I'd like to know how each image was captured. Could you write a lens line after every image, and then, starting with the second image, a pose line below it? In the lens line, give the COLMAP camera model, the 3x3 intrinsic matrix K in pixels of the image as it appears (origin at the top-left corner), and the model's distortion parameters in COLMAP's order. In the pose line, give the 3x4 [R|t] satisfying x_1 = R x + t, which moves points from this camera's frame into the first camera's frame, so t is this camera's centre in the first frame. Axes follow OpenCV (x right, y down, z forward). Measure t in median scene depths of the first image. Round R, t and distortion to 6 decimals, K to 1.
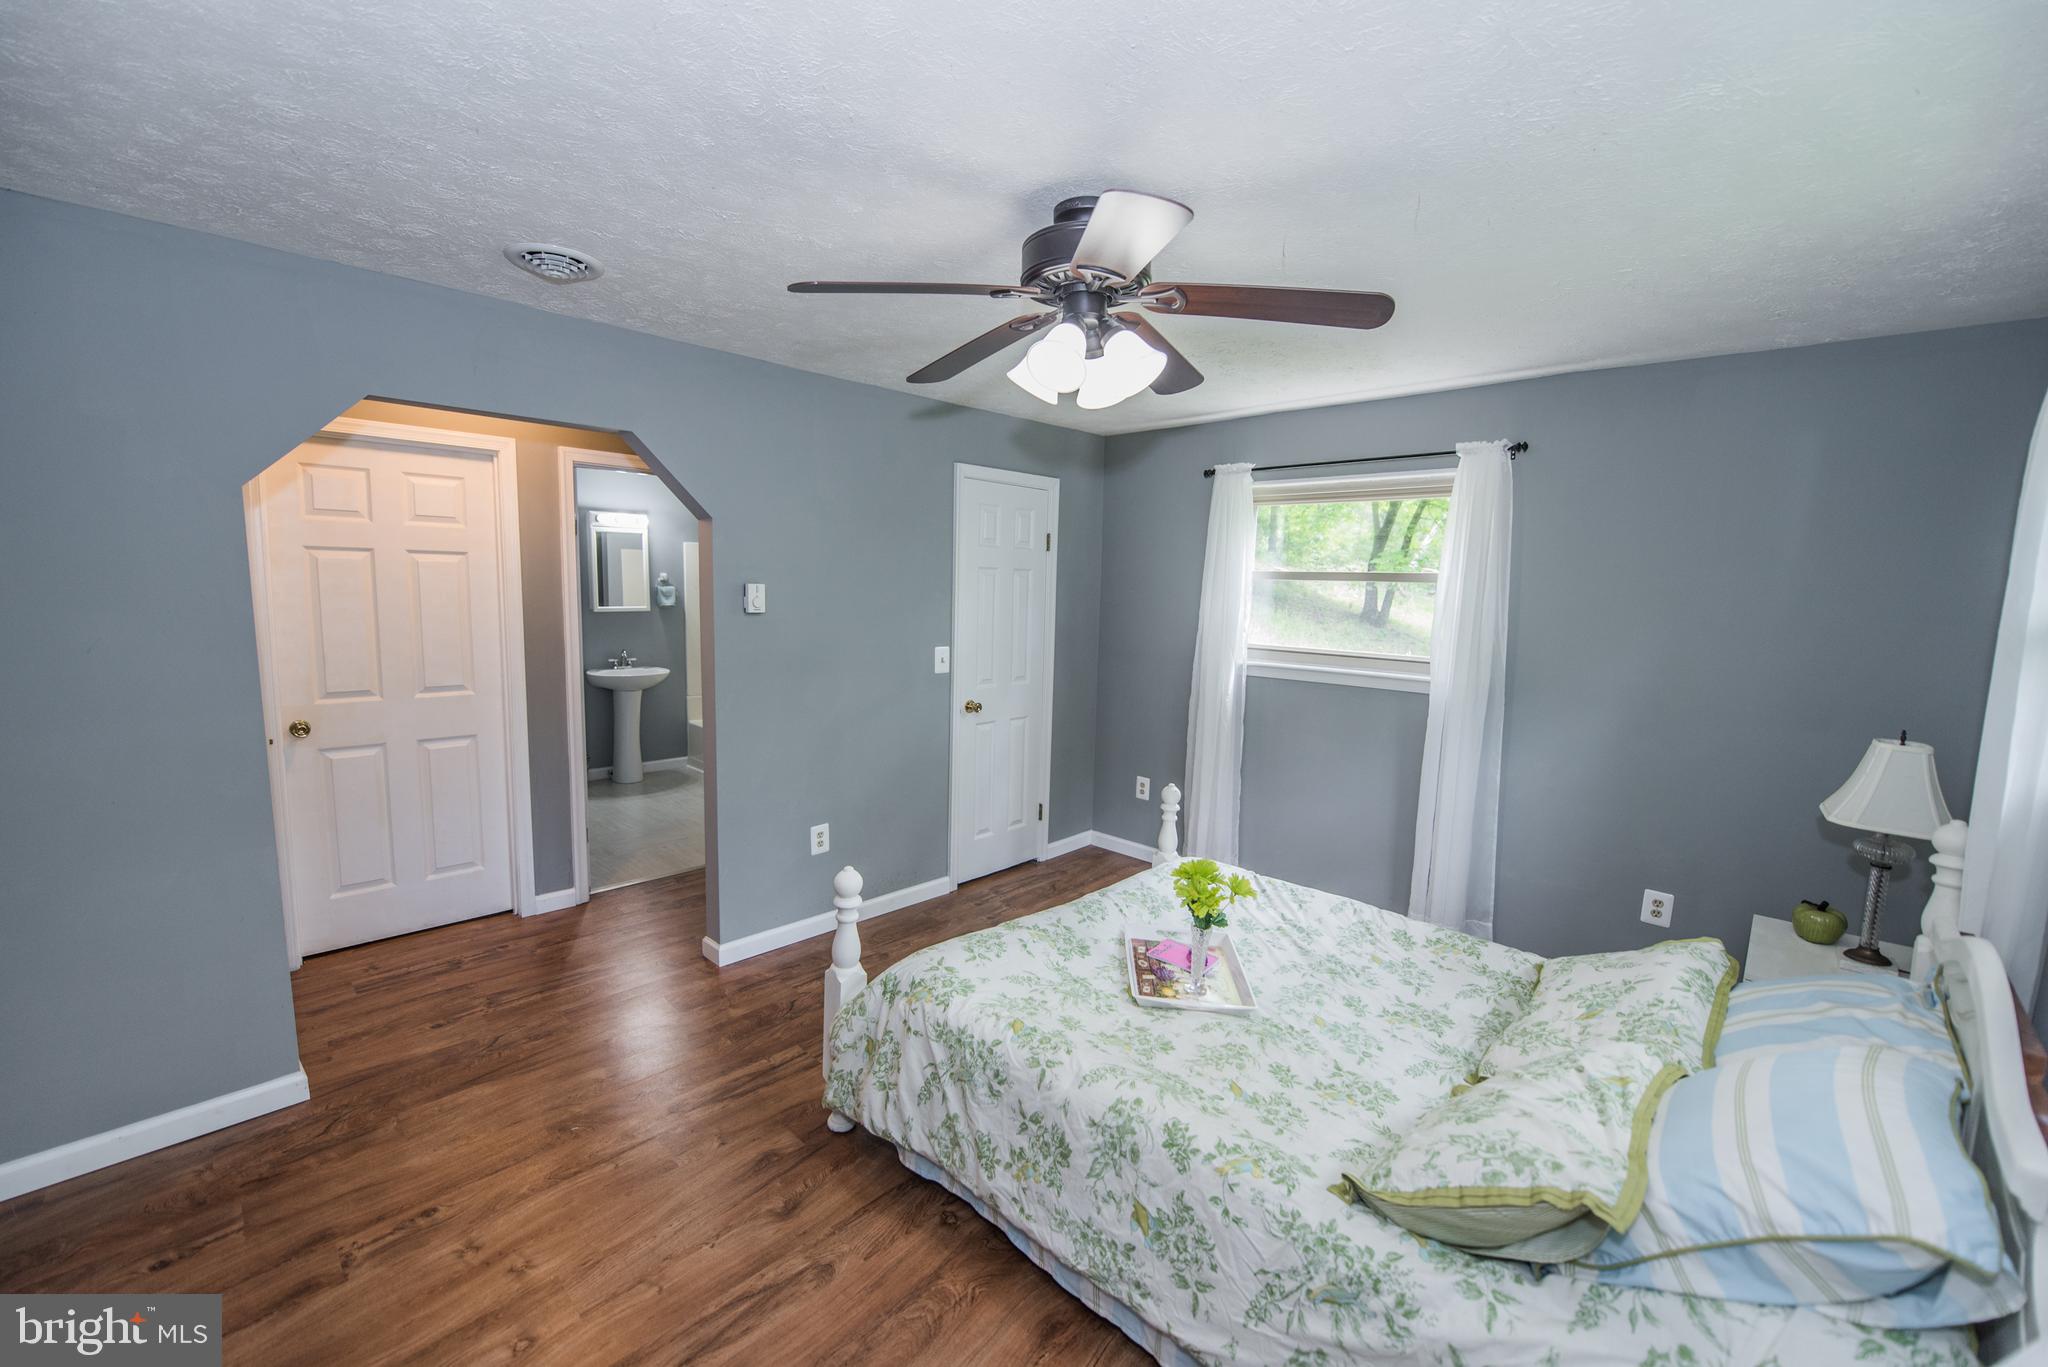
lens RADIAL K [[826.0, 0, 1001.8], [0, 826.0, 688.0], [0, 0, 1]] dist [-0.015221, -0.000138]
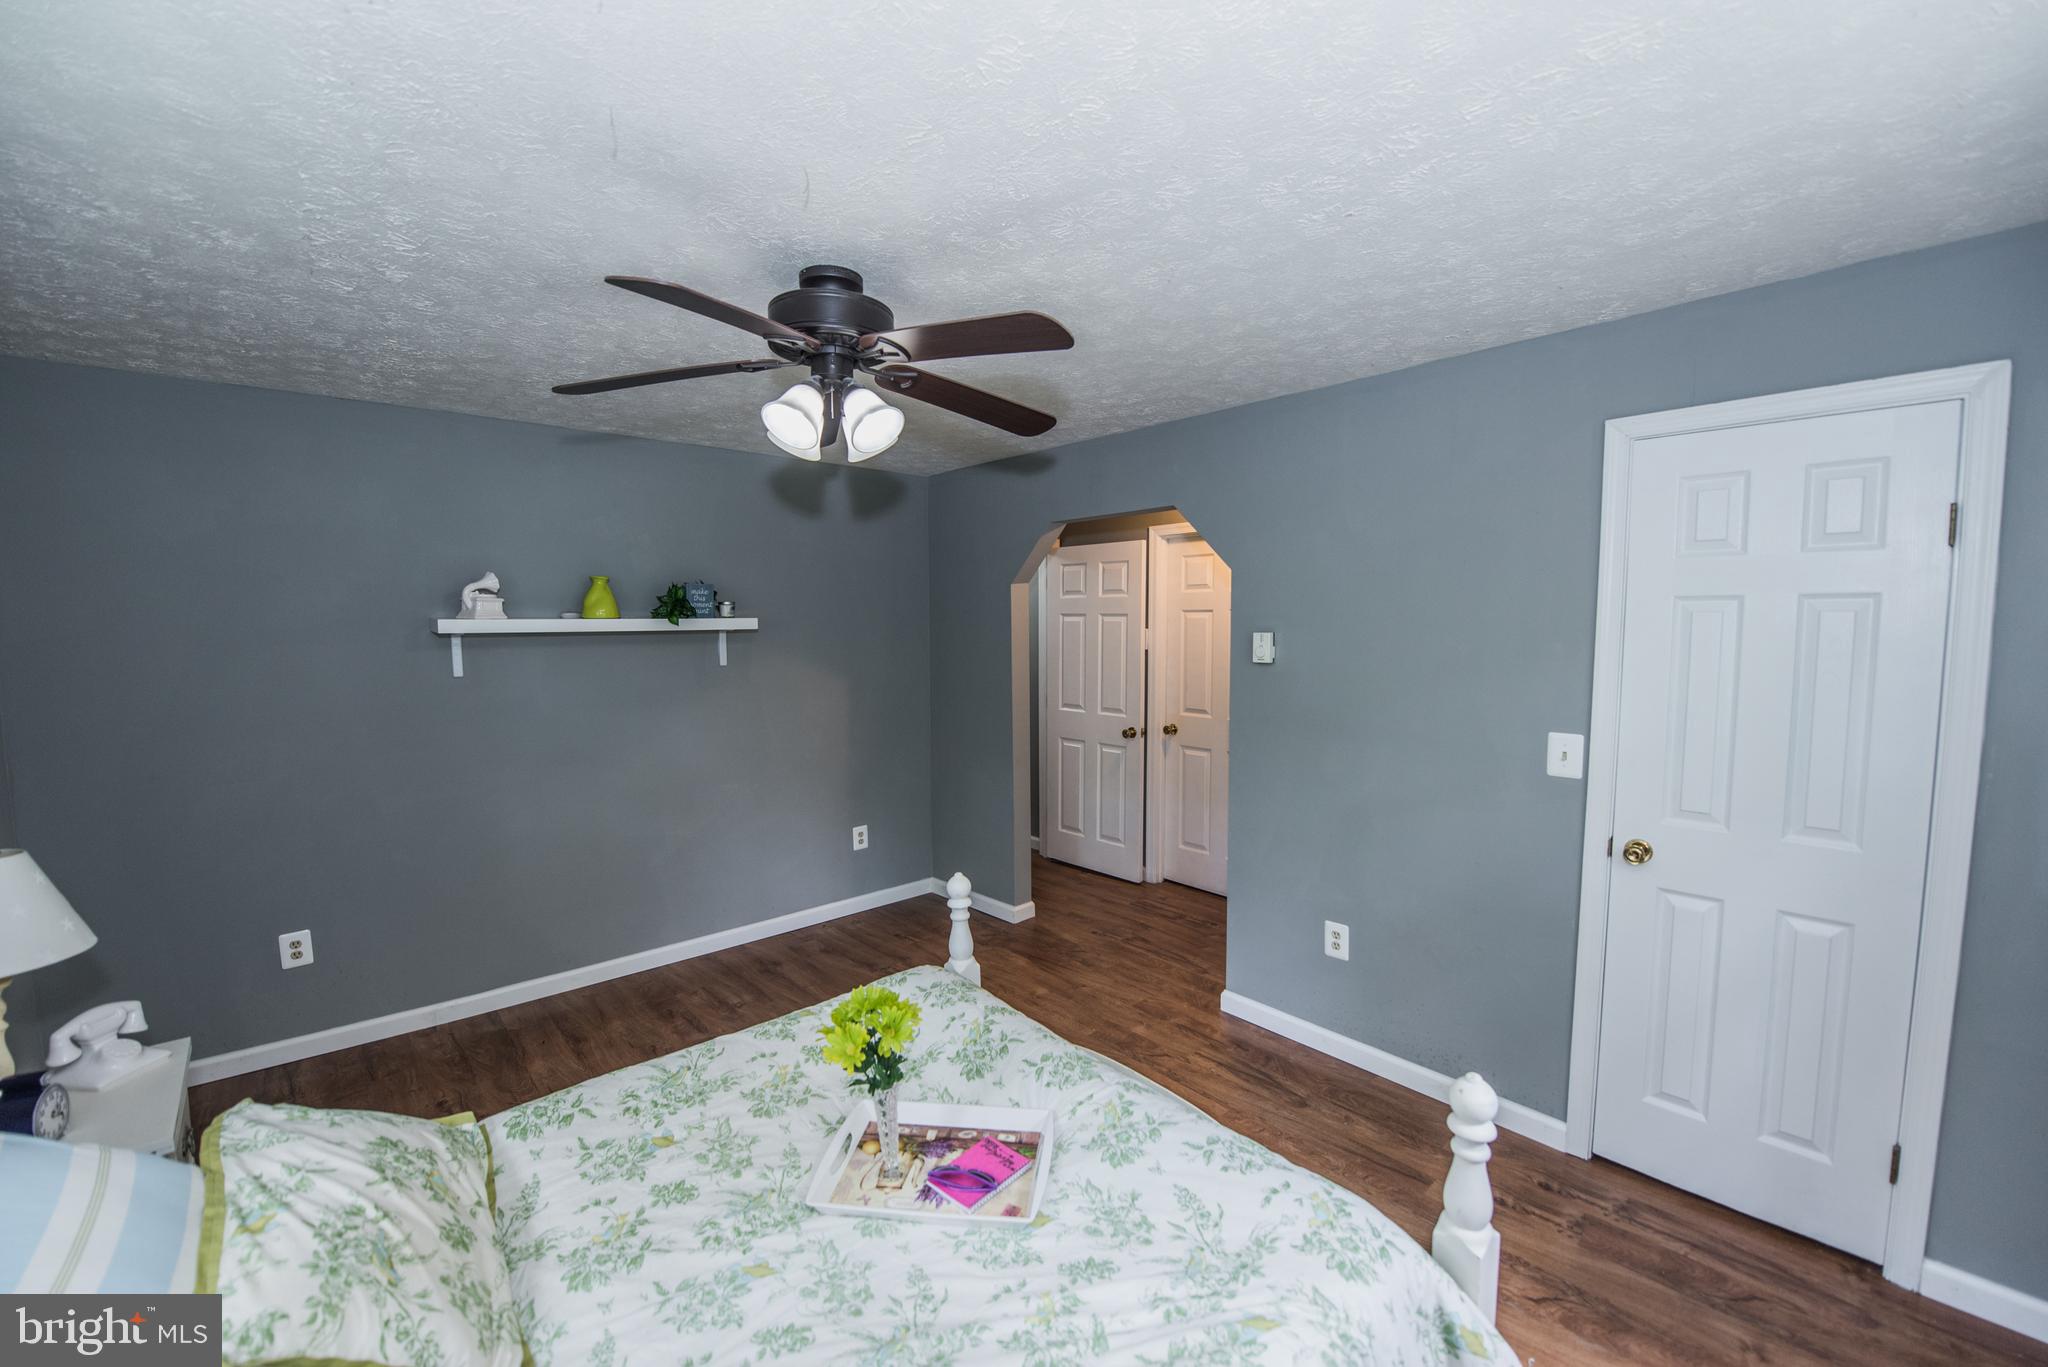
lens RADIAL K [[814.7, 0, 1018.1], [0, 814.7, 683.0], [0, 0, 1]] dist [-0.014211, -0.002587]
pose [[-0.065224, 0.052193, -0.996505, 0.936254], [-0.120313, 0.990935, 0.059776, -0.128047], [0.990591, 0.123791, -0.058353, 1.105543]]
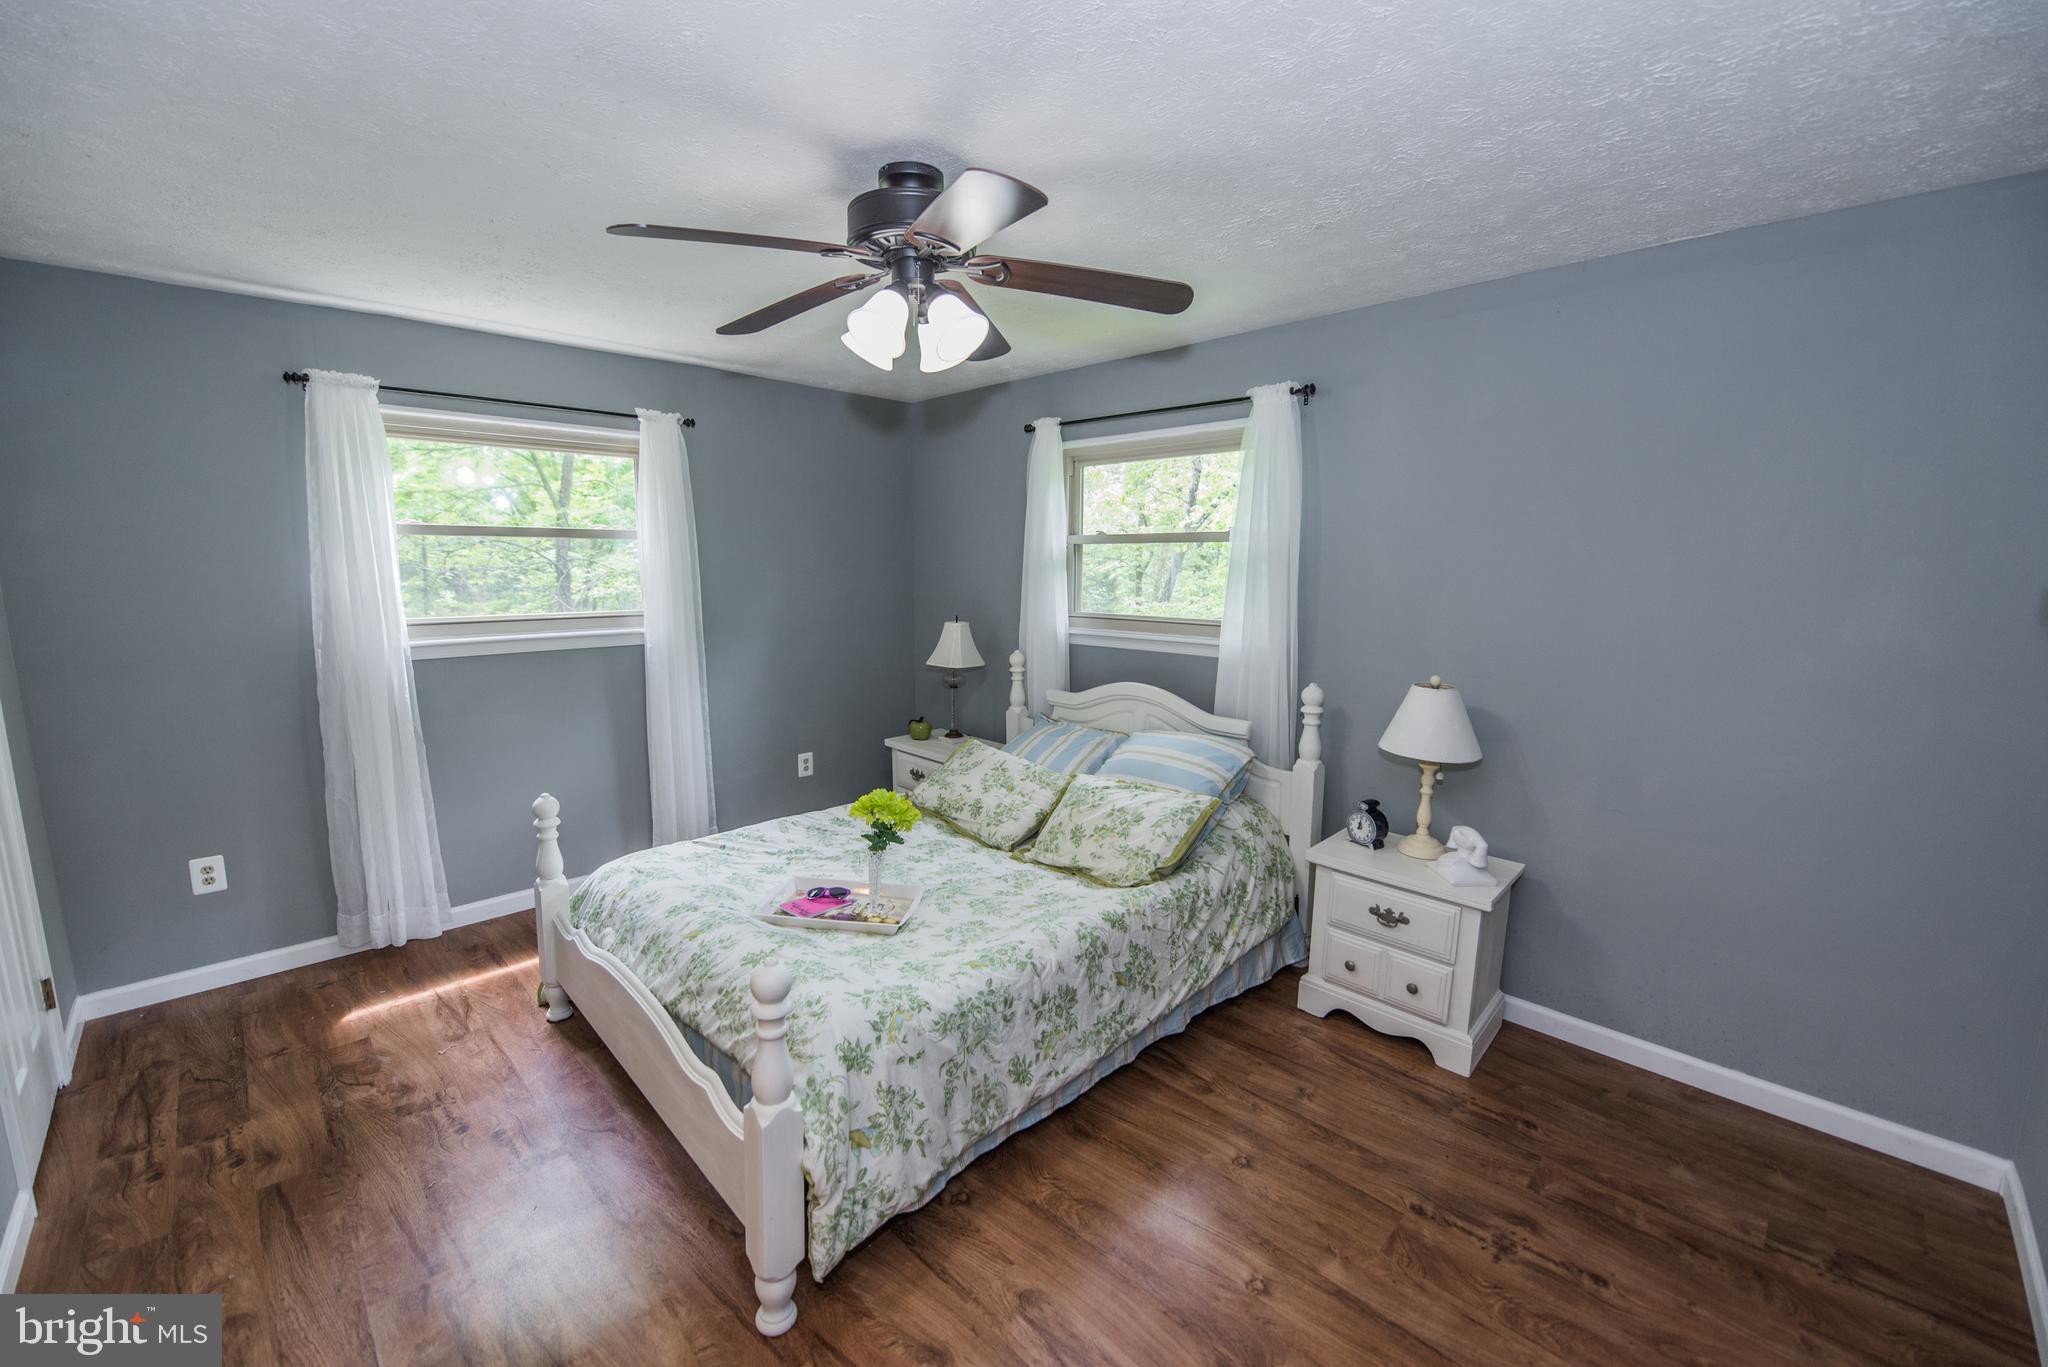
lens RADIAL K [[827.1, 0, 1035.2], [0, 827.1, 688.3], [0, 0, 1]] dist [-0.013892, -0.000072]
pose [[-0.004127, -0.180068, 0.983646, -0.819565], [0.118901, 0.976587, 0.179275, -0.102730], [-0.992898, 0.117696, 0.017380, 0.731268]]
